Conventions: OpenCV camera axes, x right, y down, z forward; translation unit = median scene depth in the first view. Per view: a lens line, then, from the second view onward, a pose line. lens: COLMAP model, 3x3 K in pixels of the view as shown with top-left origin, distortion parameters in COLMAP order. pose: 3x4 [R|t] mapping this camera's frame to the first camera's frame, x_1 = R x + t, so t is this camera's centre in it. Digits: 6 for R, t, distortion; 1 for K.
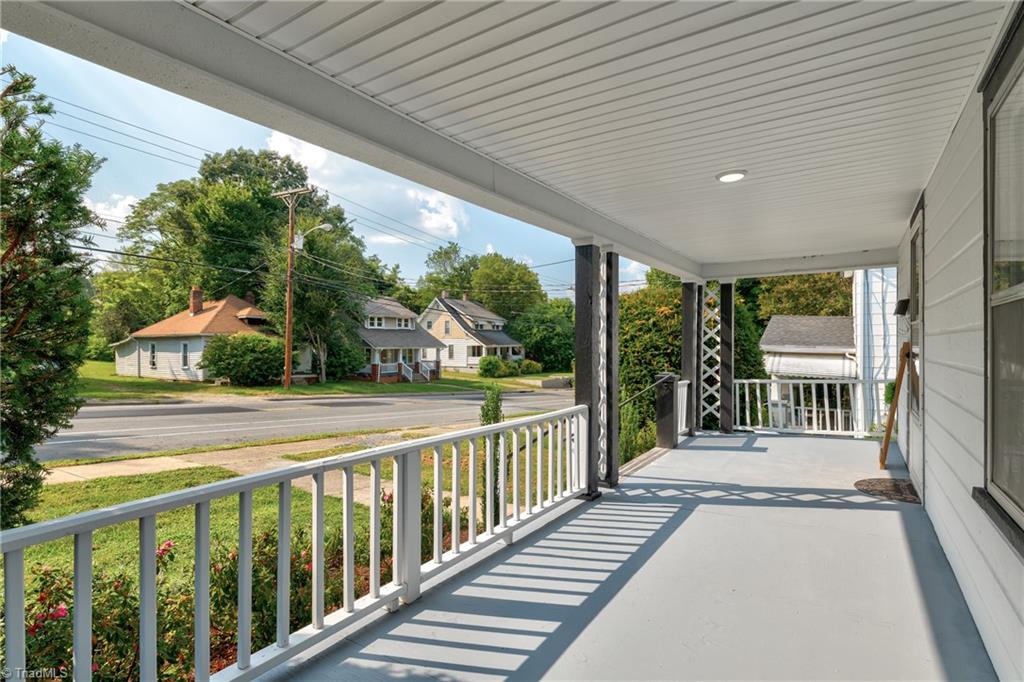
lens RADIAL K [[521.2, 0, 512.0], [0, 521.2, 341.0], [0, 0, 1]] dist [-0.001867, -0.000259]
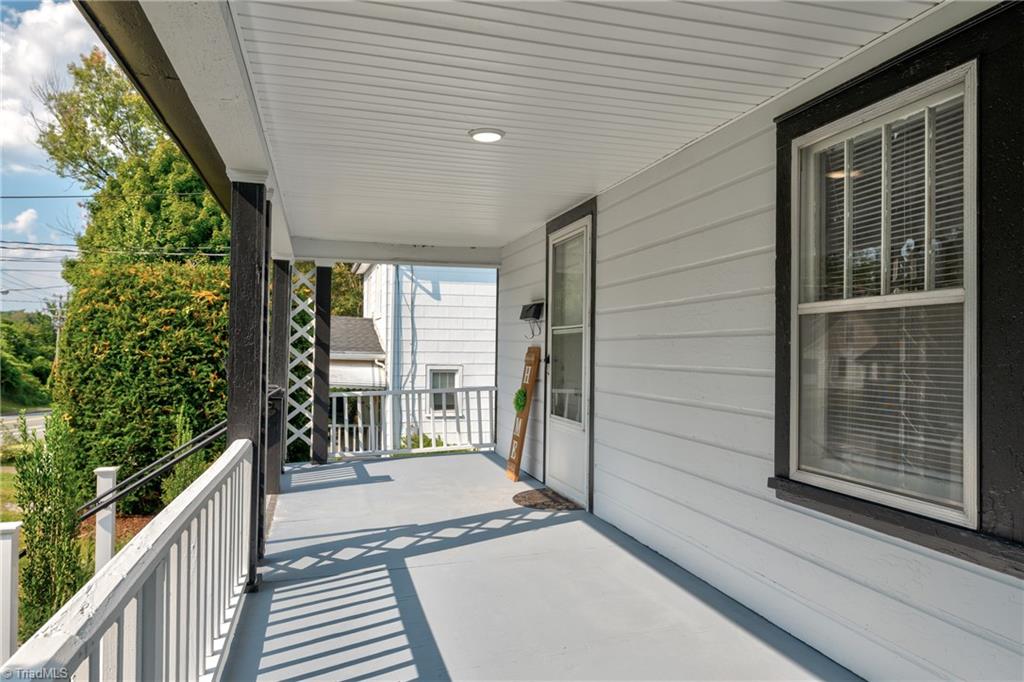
lens RADIAL K [[686.6, 0, 512.0], [0, 686.6, 341.0], [0, 0, 1]] dist [0.001740, -0.000318]
pose [[0.649625, 0.024148, 0.759871, -0.167142], [-0.020264, 0.999690, -0.014445, 0.007004], [-0.759985, -0.006014, 0.649913, 0.138052]]
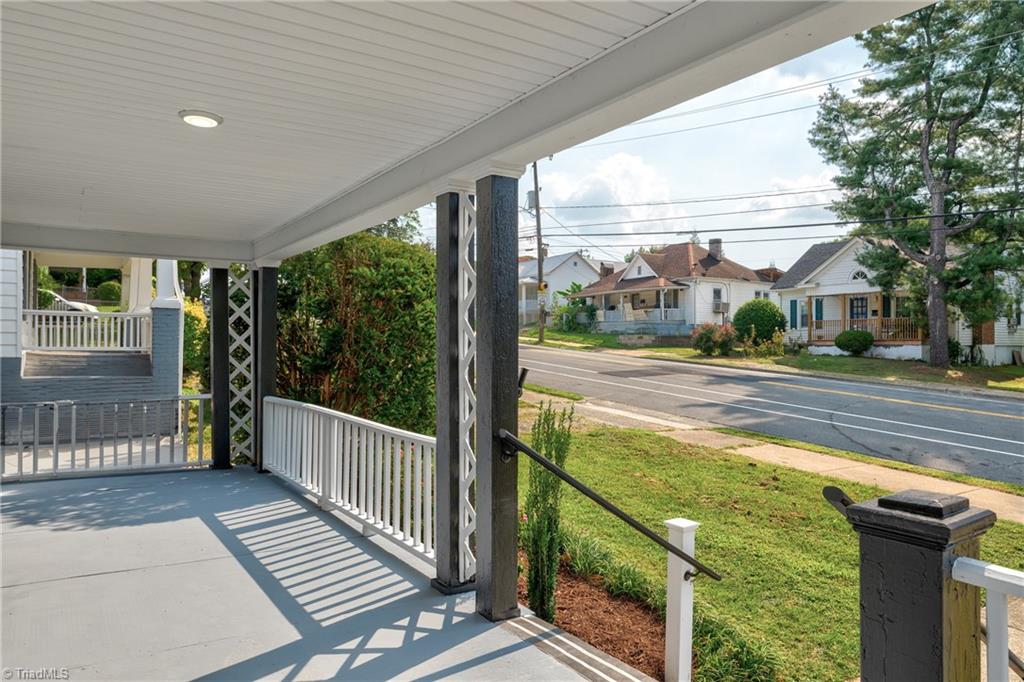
lens RADIAL K [[686.6, 0, 512.0], [0, 686.6, 341.0], [0, 0, 1]] dist [0.001740, -0.000318]
pose [[-0.392151, -0.002821, -0.919896, 0.533414], [0.001820, 0.999991, -0.003843, 0.002203], [0.919899, -0.003182, -0.392143, 0.843026]]
